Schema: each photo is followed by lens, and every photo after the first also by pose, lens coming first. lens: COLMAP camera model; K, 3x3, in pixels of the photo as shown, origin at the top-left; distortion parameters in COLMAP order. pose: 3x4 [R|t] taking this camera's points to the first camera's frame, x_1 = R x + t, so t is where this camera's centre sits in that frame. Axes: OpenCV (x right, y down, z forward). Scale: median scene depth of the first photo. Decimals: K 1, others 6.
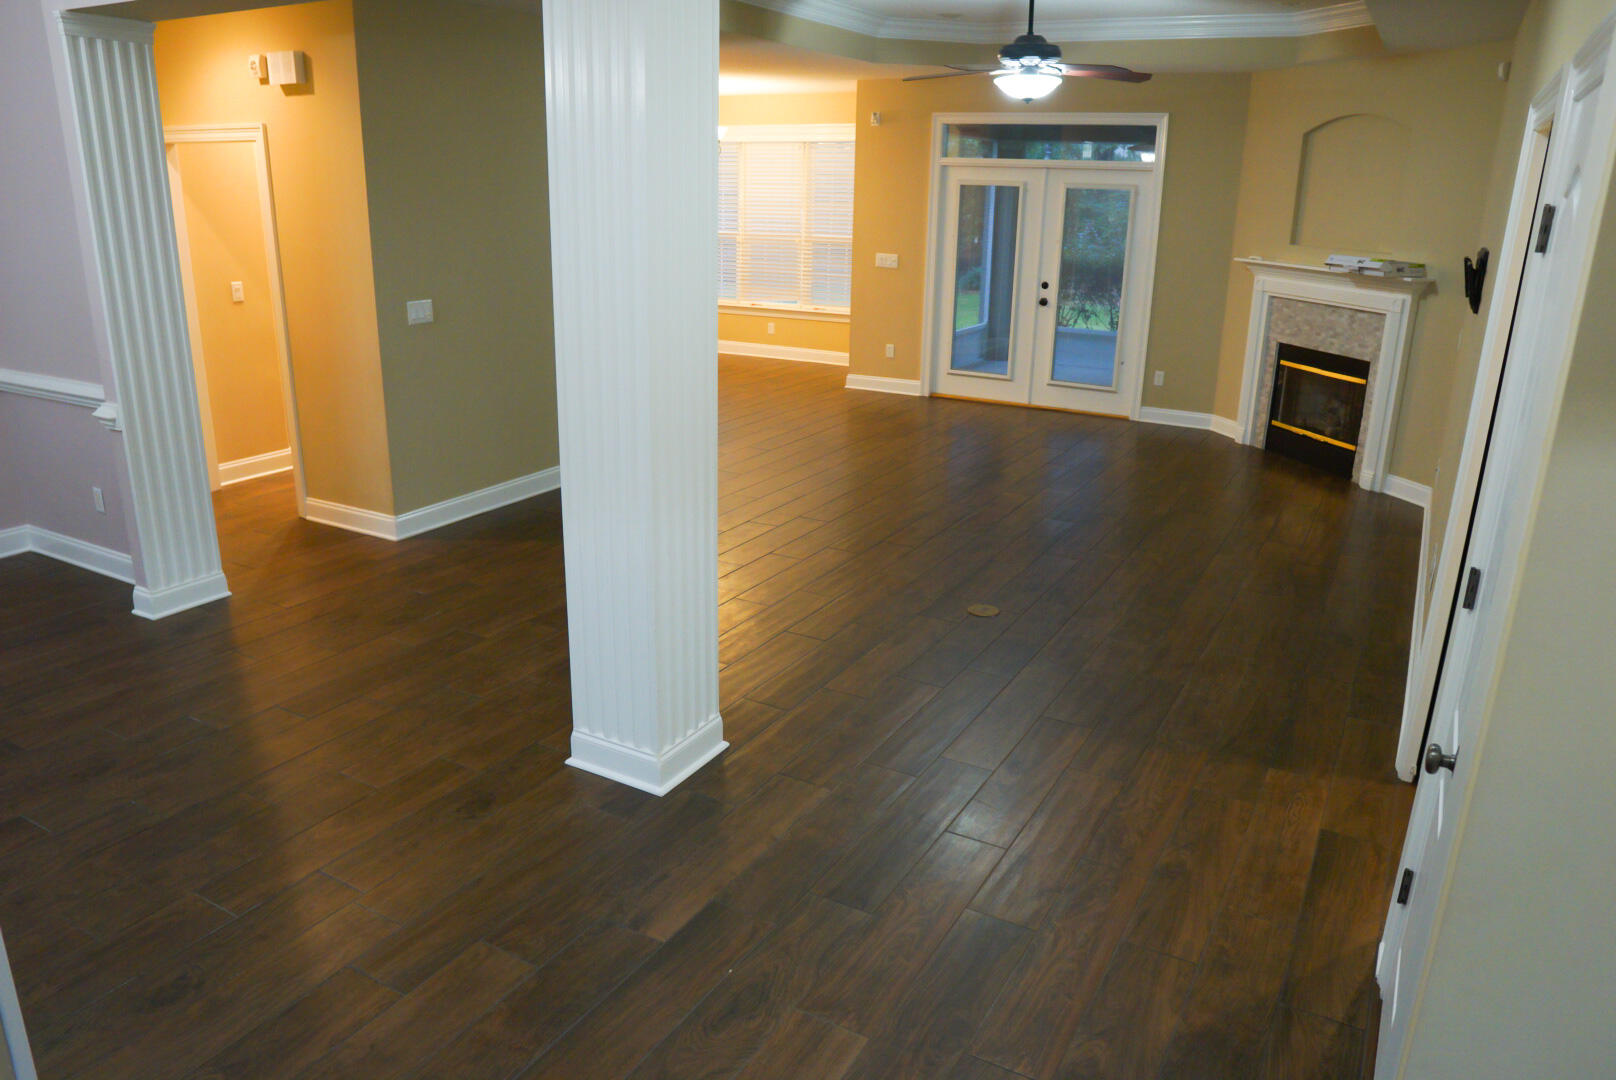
lens RADIAL K [[1131.6, 0, 799.2], [0, 1131.6, 536.3], [0, 0, 1]] dist [-0.112662, 0.066396]
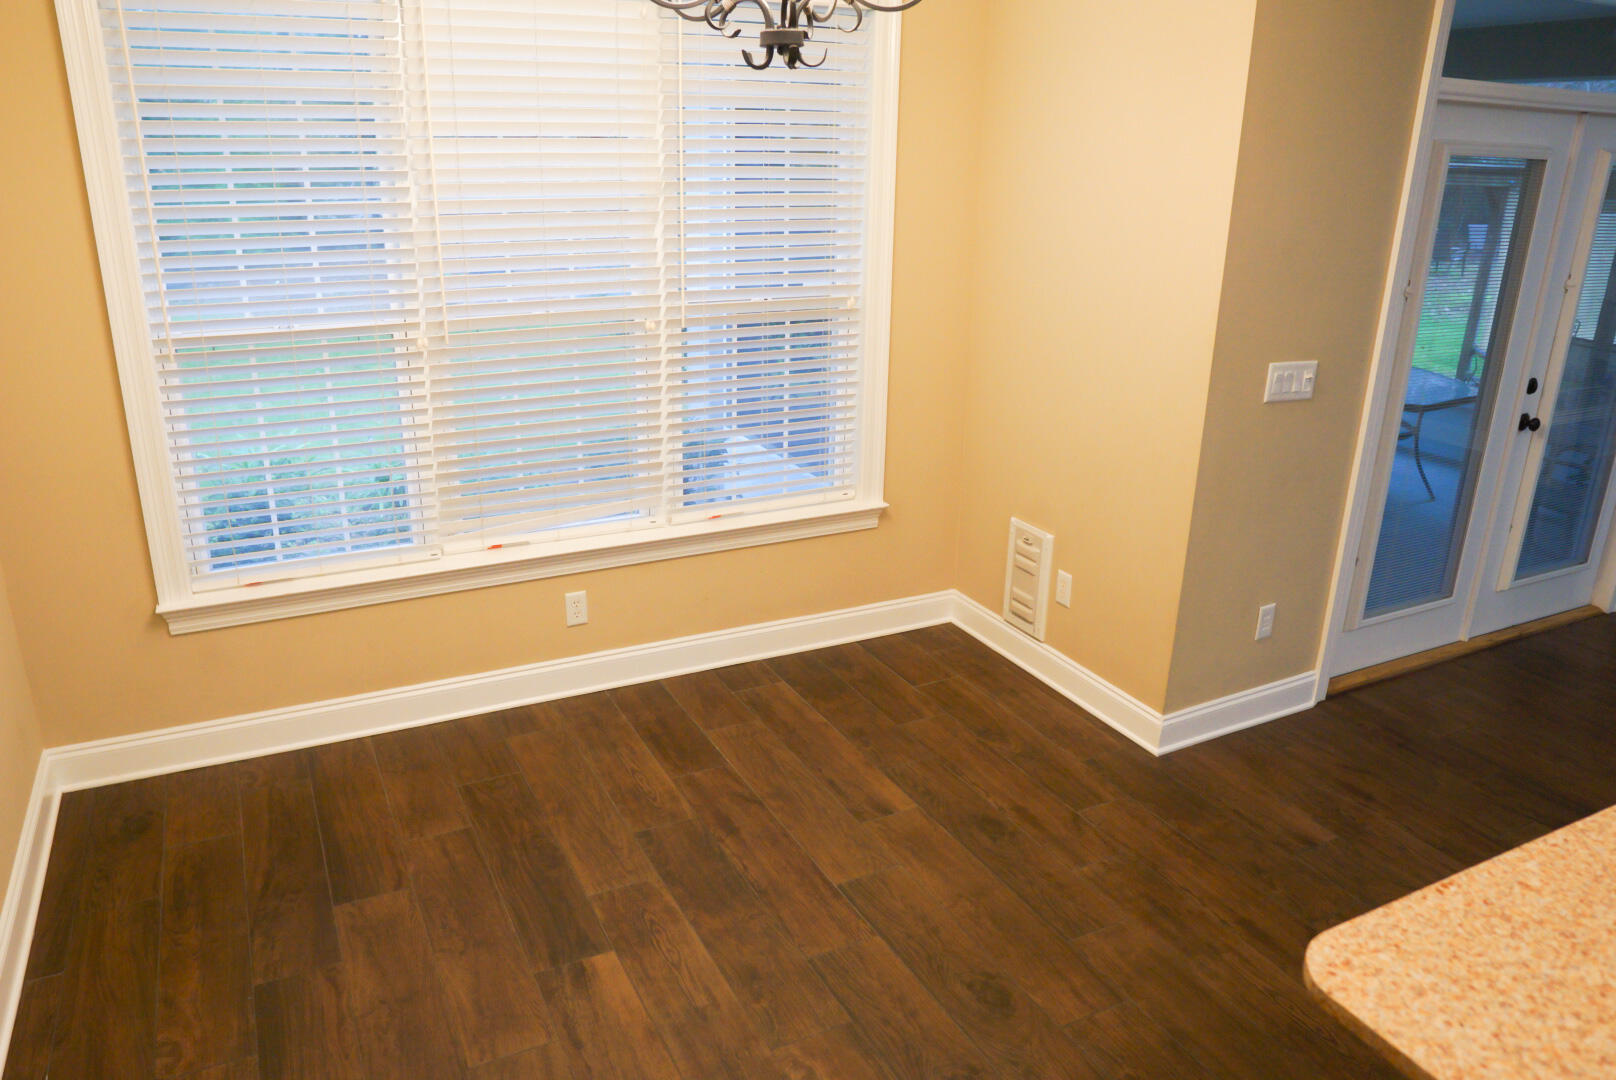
lens RADIAL K [[1098.5, 0, 808.0], [0, 1098.5, 540.0], [0, 0, 1]] dist [-0.101733, 0.064105]
pose [[0.561167, -0.289448, 0.775443, -0.317617], [0.241815, 0.953320, 0.180850, -0.348380], [-0.791591, 0.086027, 0.604965, 1.095449]]
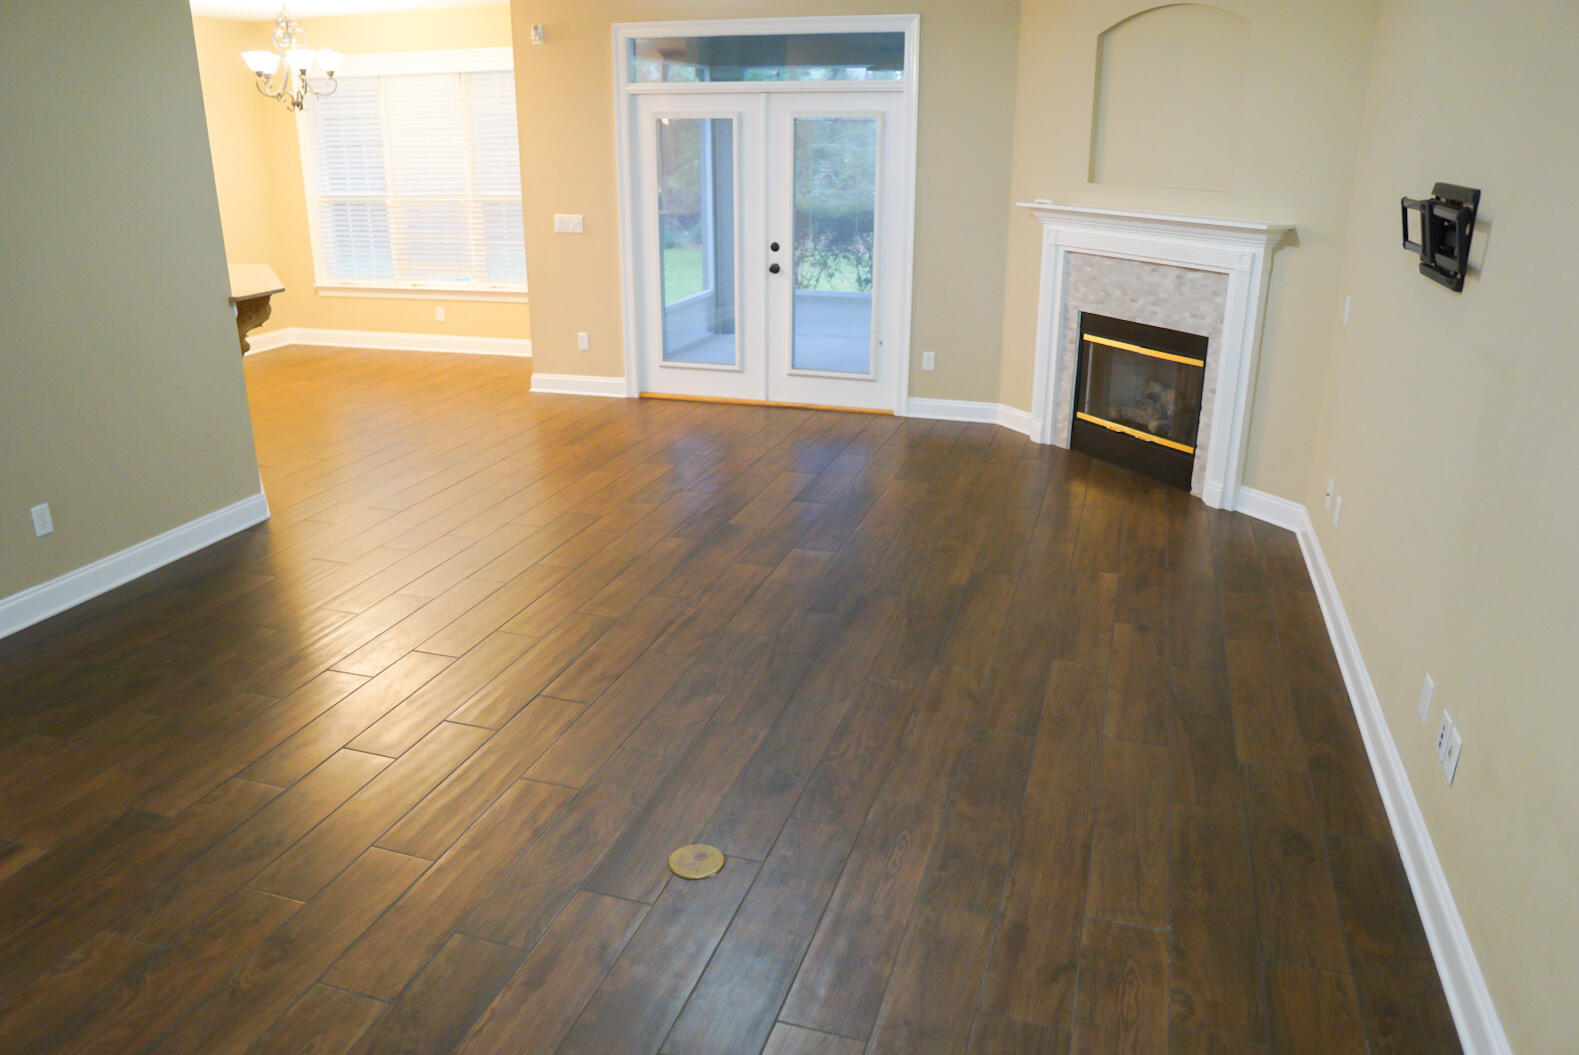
lens RADIAL K [[1130.0, 0, 789.5], [0, 1130.0, 527.5], [0, 0, 1]] dist [-0.116087, 0.078059]
pose [[0.976432, -0.088166, 0.196995, 0.067967], [0.080898, 0.995721, 0.044657, -0.073980], [-0.200089, -0.027668, 0.979387, 0.267961]]
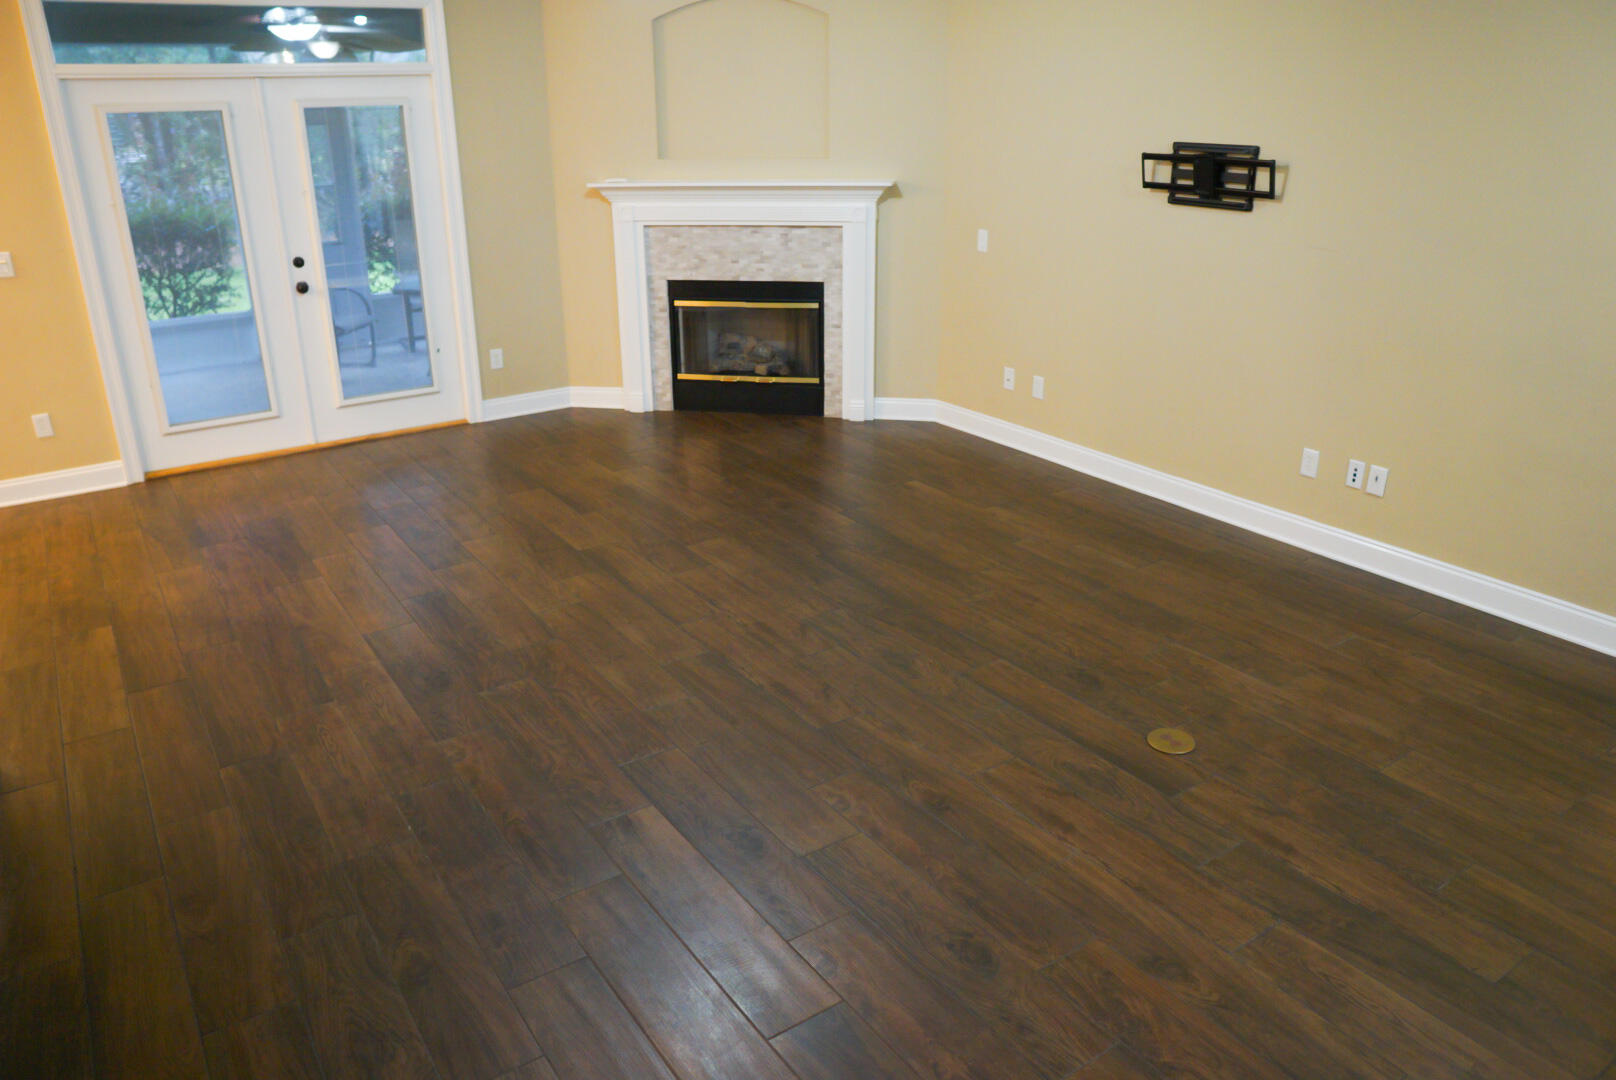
lens RADIAL K [[1131.6, 0, 799.2], [0, 1131.6, 536.3], [0, 0, 1]] dist [-0.112662, 0.066396]
pose [[0.437662, -0.346906, 0.829523, -0.267321], [0.285995, 0.928370, 0.237351, -0.162463], [-0.852443, 0.133360, 0.505526, 0.503928]]
